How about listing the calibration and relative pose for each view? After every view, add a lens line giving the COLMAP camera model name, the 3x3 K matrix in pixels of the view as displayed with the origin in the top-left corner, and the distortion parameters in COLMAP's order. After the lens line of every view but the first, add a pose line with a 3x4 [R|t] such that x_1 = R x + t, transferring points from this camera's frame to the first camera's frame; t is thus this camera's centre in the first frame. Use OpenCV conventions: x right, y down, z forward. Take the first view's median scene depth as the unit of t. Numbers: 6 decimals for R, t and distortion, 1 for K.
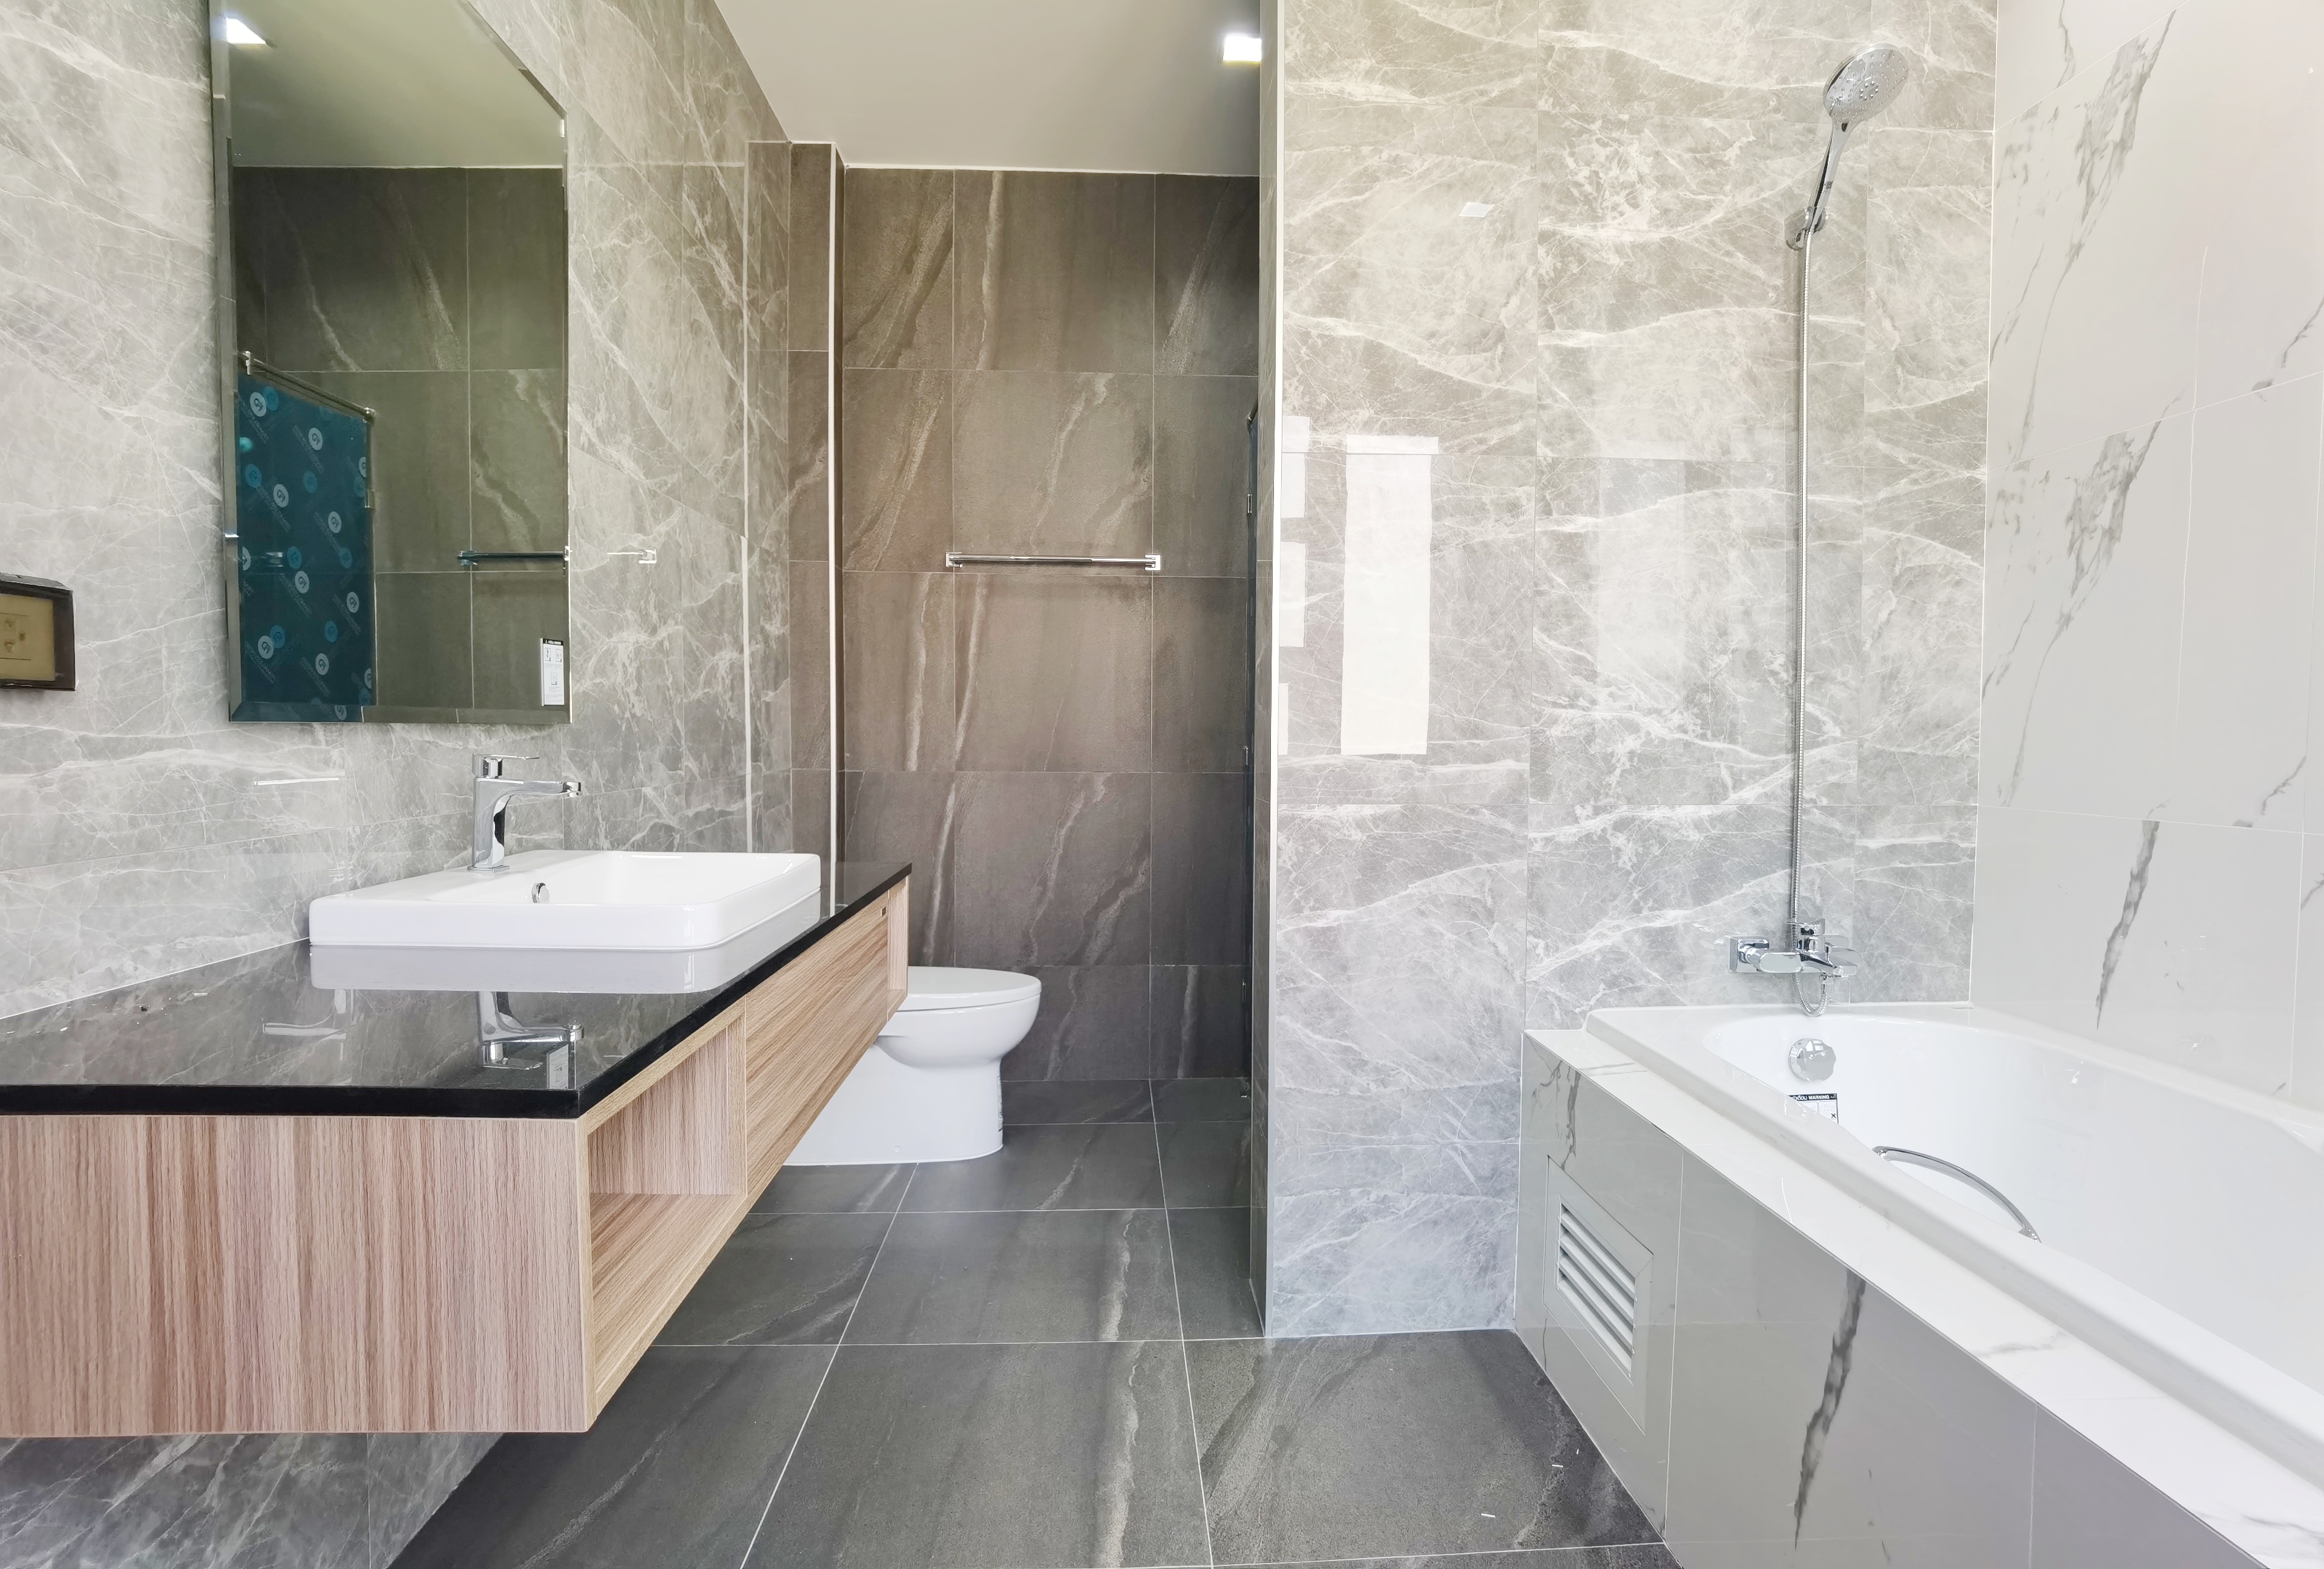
lens RADIAL K [[1206.1, 0, 1267.9], [0, 1206.1, 787.6], [0, 0, 1]] dist [-0.057200, 0.021686]
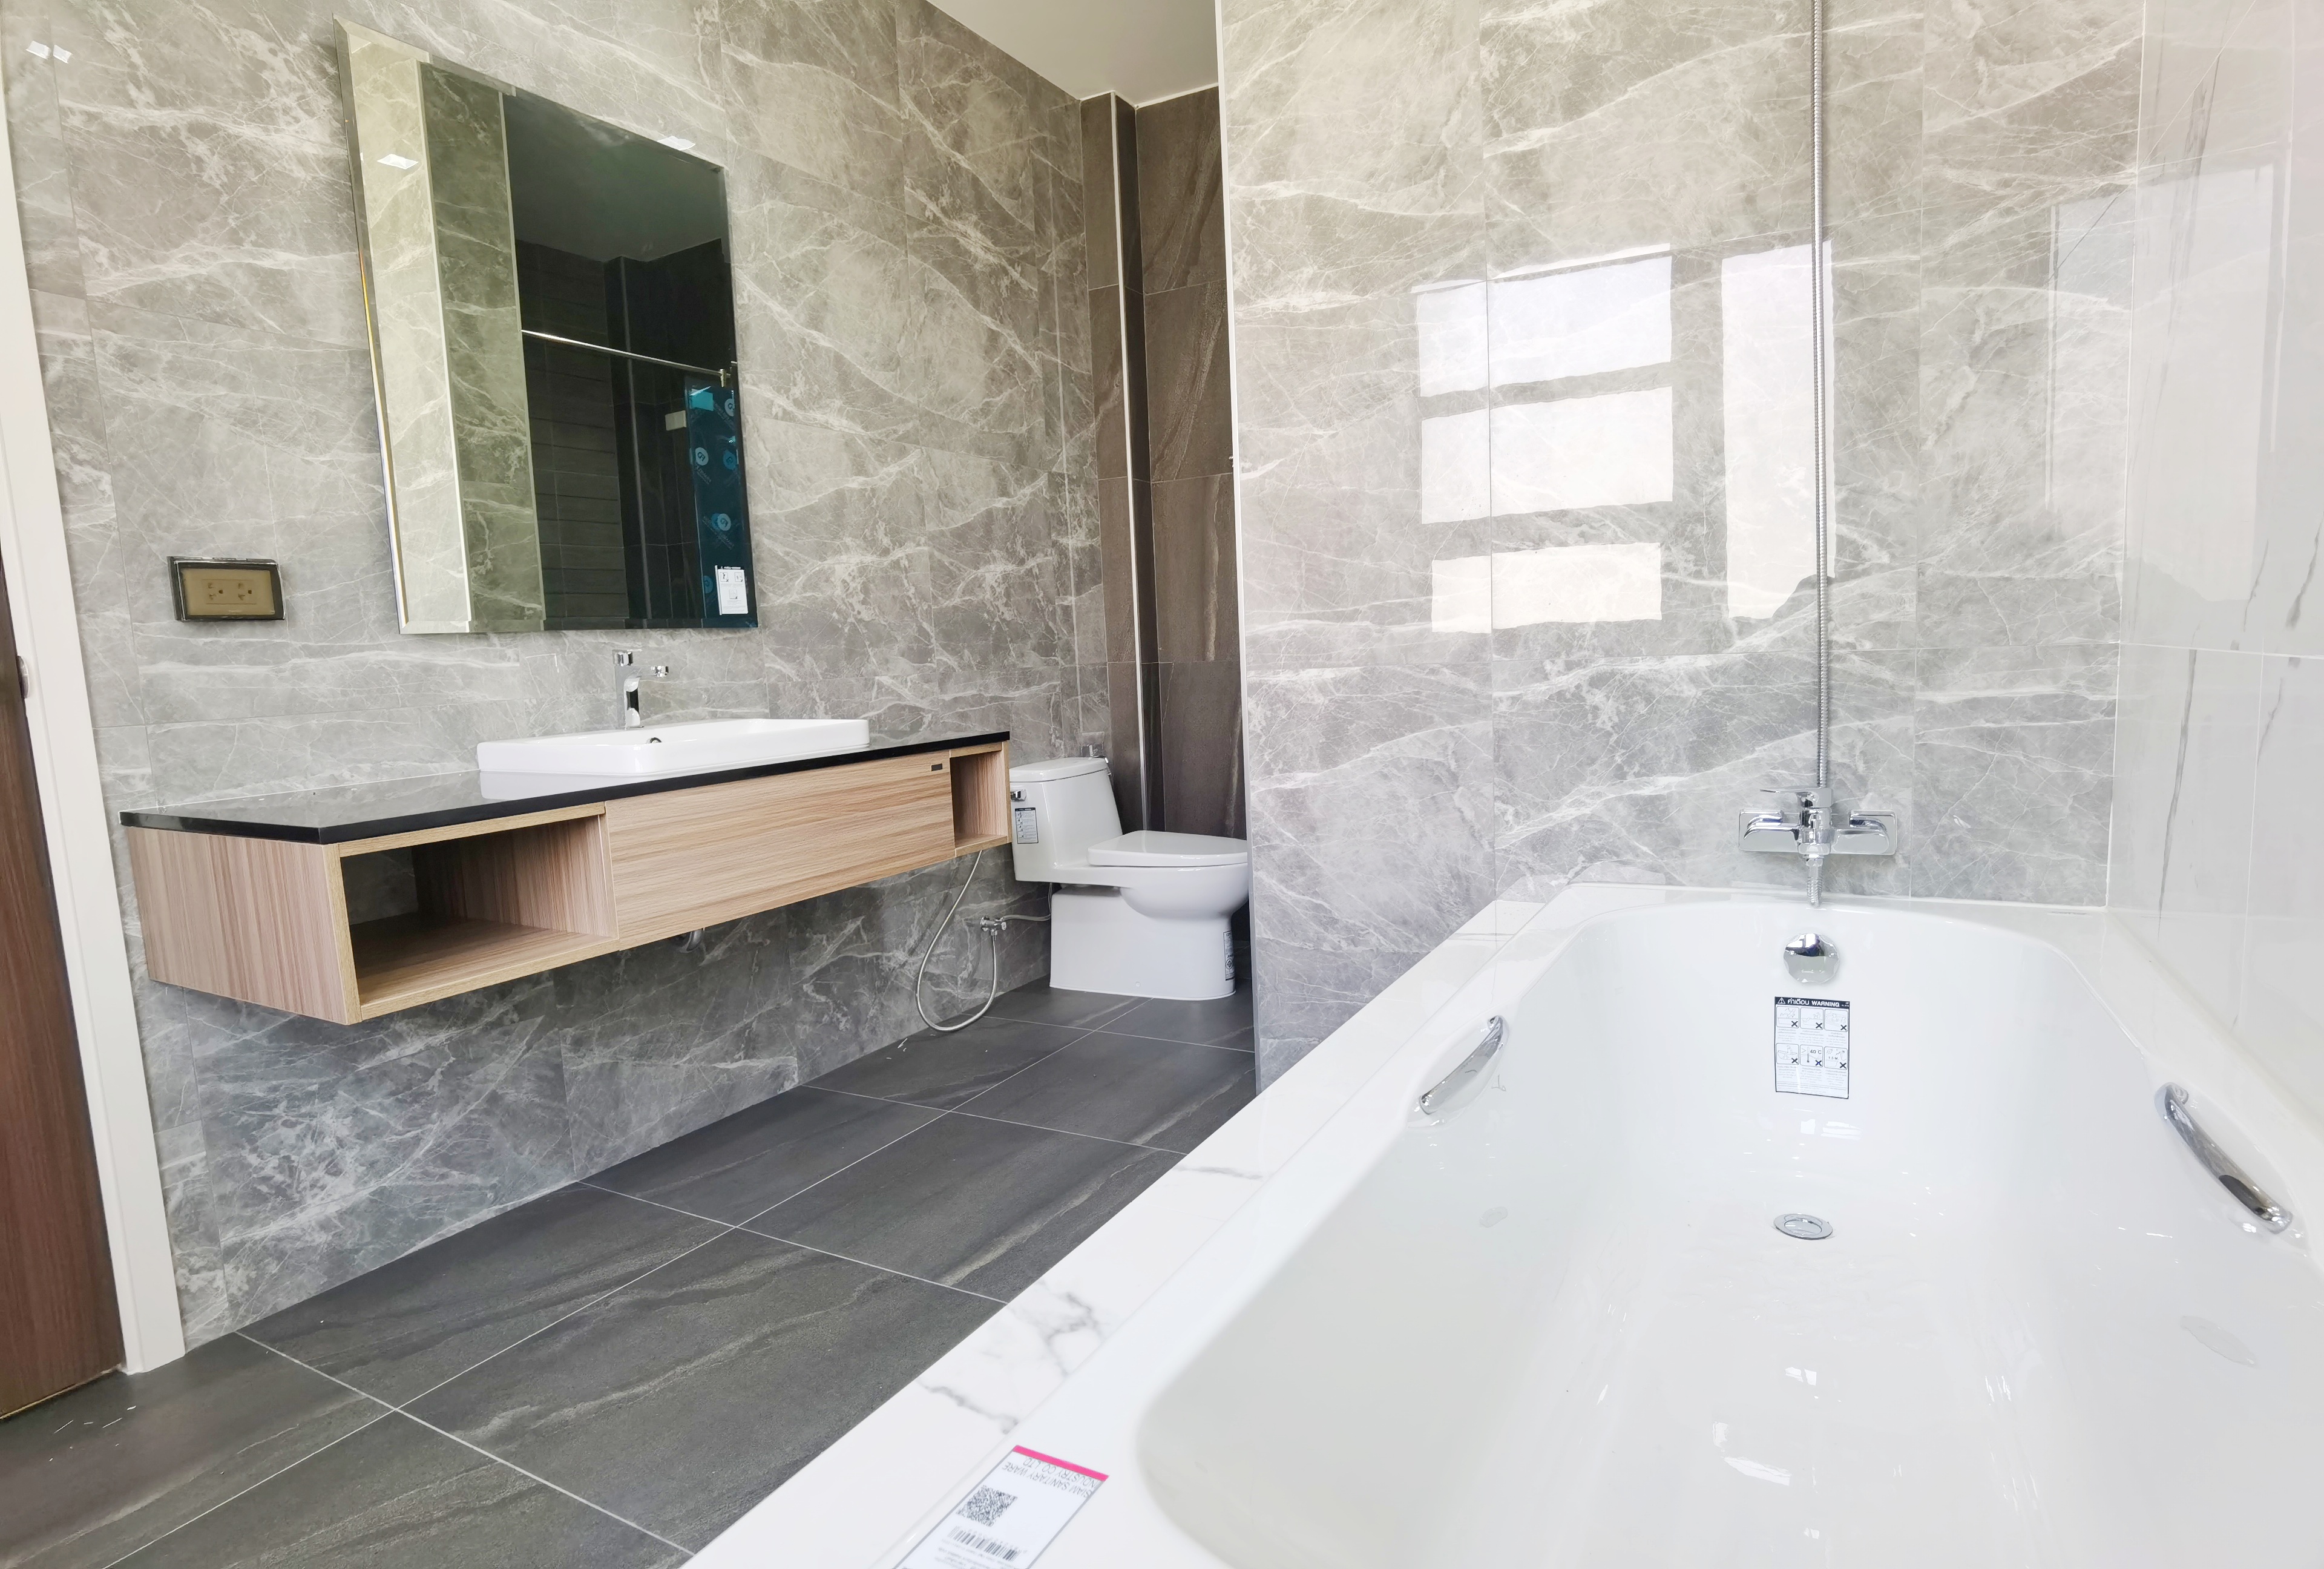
lens RADIAL K [[1217.9, 0, 1162.0], [0, 1217.9, 784.5], [0, 0, 1]] dist [-0.055952, 0.028277]
pose [[0.848153, 0.015763, -0.529517, 0.497734], [0.027267, 0.996933, 0.073352, 0.033089], [0.529049, -0.076652, 0.845122, 0.055946]]
